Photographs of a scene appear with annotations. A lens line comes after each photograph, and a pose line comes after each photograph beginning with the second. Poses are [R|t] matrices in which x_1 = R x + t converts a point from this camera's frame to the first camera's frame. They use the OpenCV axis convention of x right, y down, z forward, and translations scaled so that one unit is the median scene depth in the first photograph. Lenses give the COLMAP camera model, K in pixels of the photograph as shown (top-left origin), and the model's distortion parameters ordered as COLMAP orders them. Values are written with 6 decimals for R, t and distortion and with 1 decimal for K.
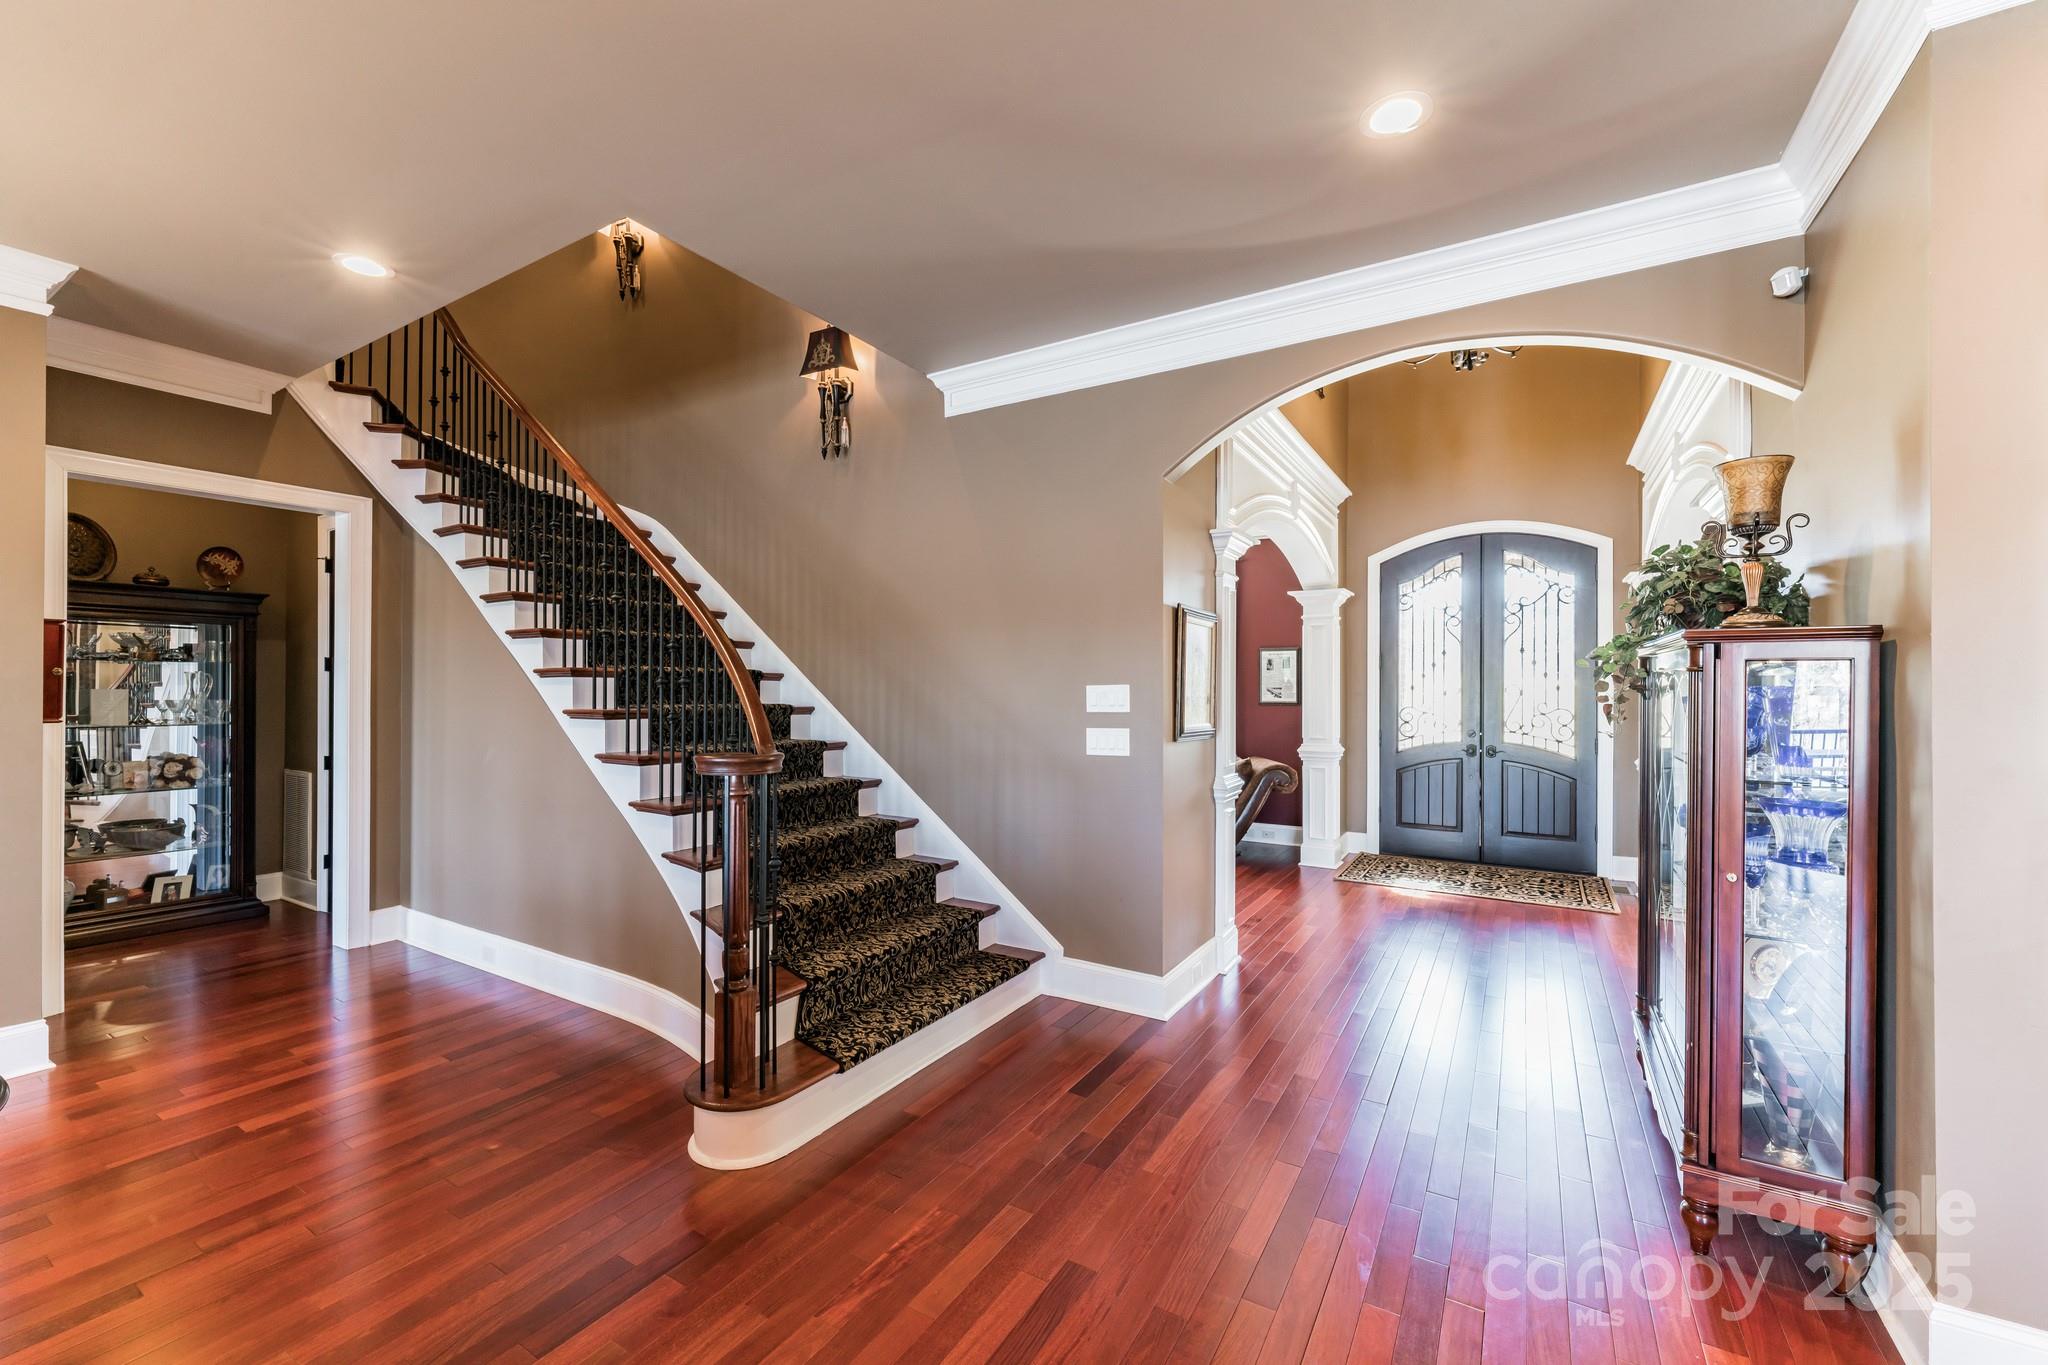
lens RADIAL K [[820.4, 0, 1024.0], [0, 820.4, 682.5], [0, 0, 1]] dist [-0.000794, -0.000102]
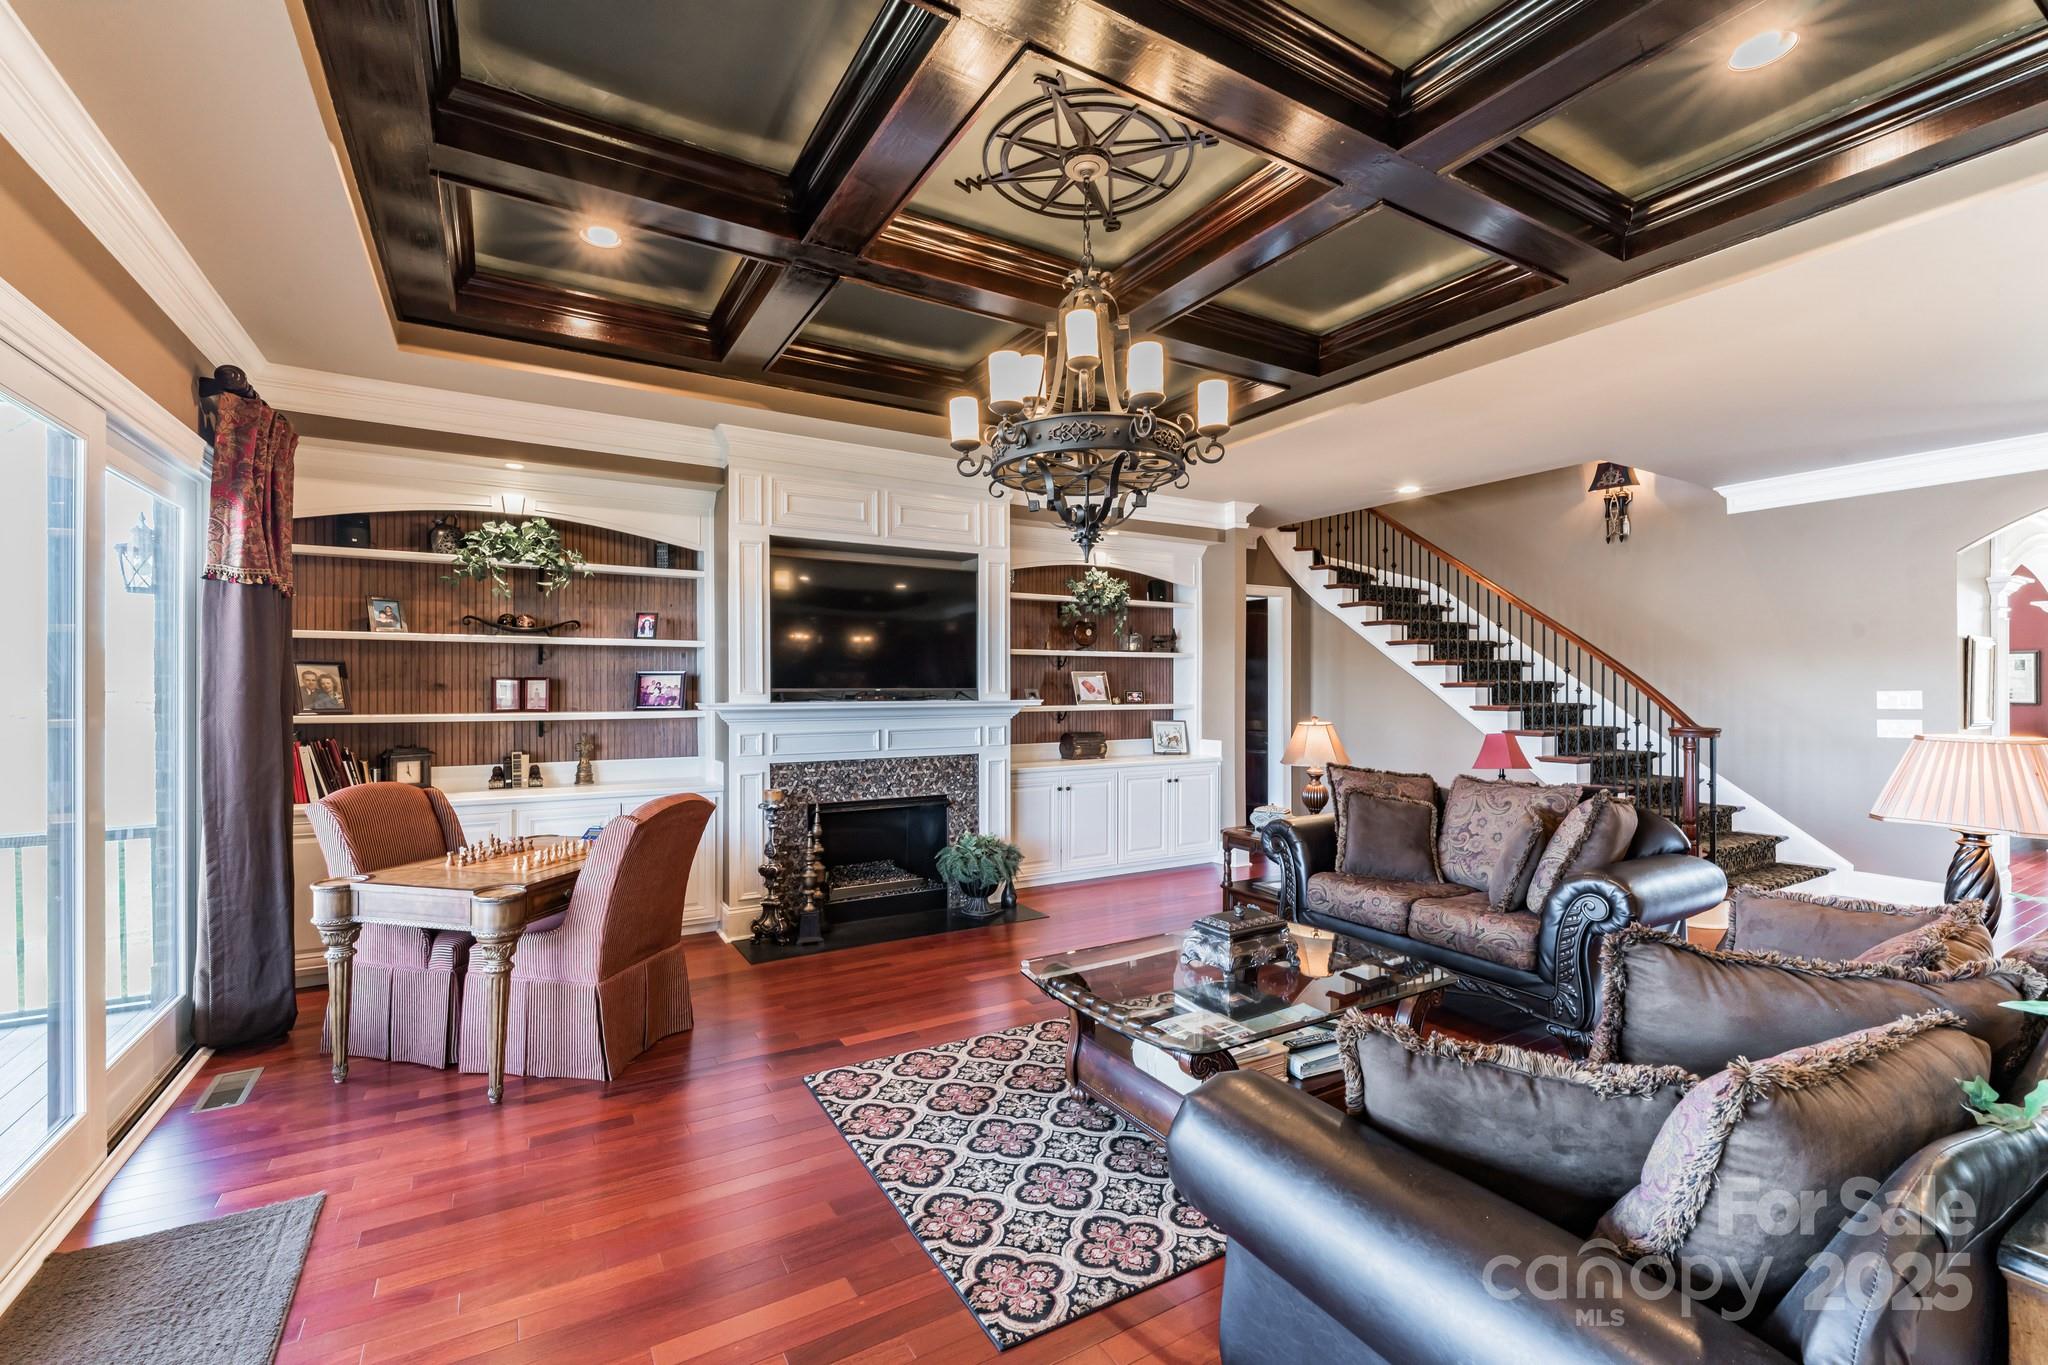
lens RADIAL K [[849.4, 0, 984.6], [0, 849.4, 681.8], [0, 0, 1]] dist [0.002108, 0.000477]
pose [[0.870353, -0.009560, -0.492336, -0.536578], [0.009714, 0.999950, -0.002243, -0.023994], [0.492333, -0.002831, 0.870403, -1.086306]]
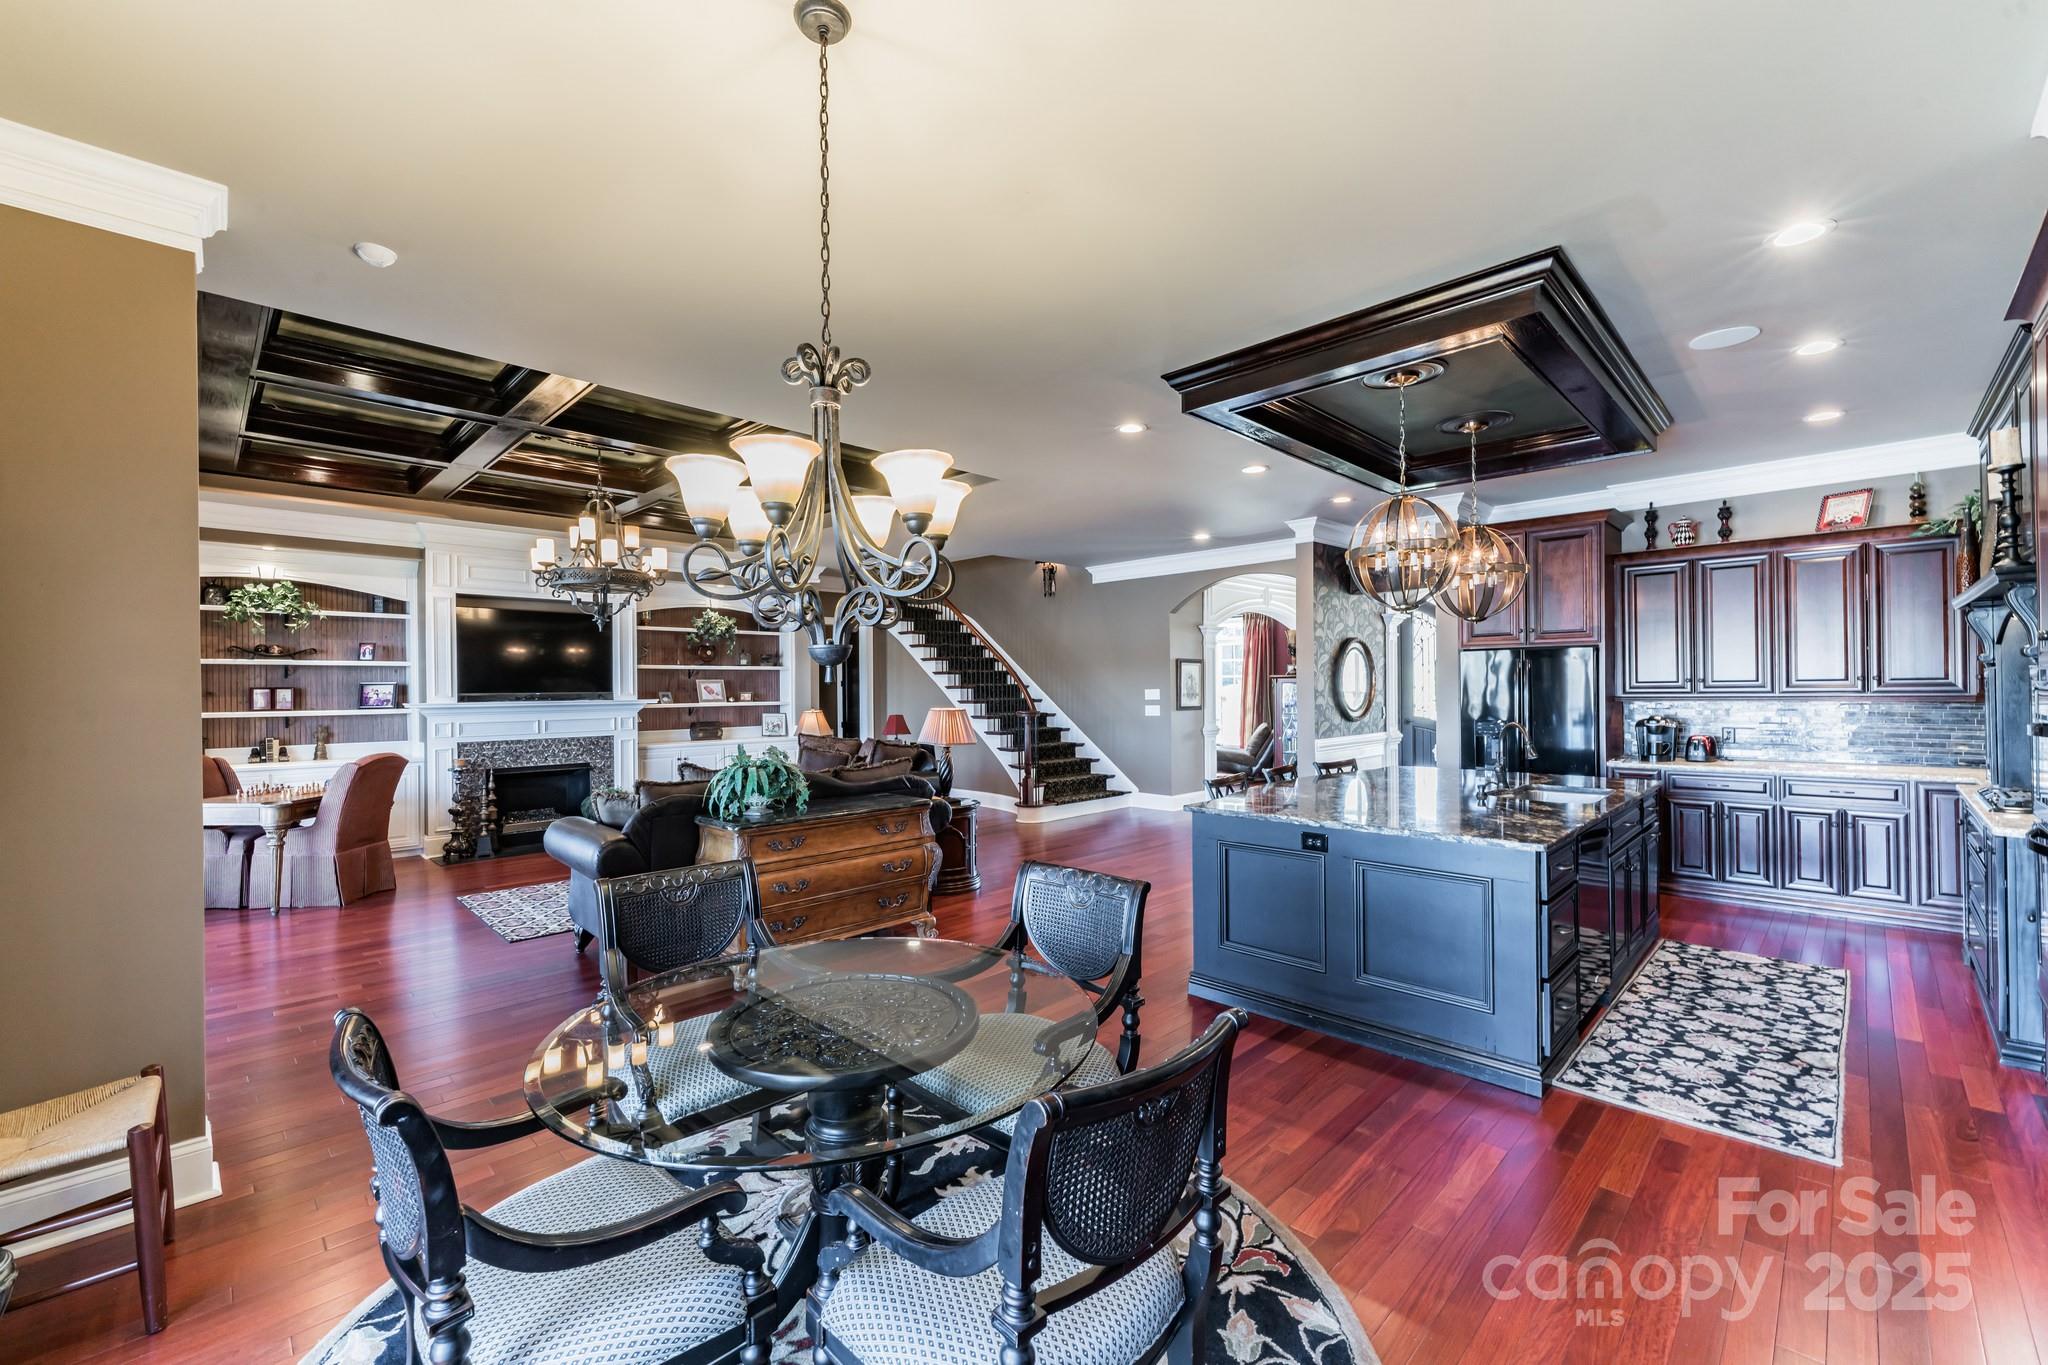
lens RADIAL K [[869.9, 0, 954.9], [0, 869.9, 684.1], [0, 0, 1]] dist [-0.002333, -0.000328]
pose [[0.952401, -0.014354, -0.304511, 0.323267], [0.015794, 0.999873, 0.002267, -0.028455], [0.304440, -0.006968, 0.952506, -1.741900]]
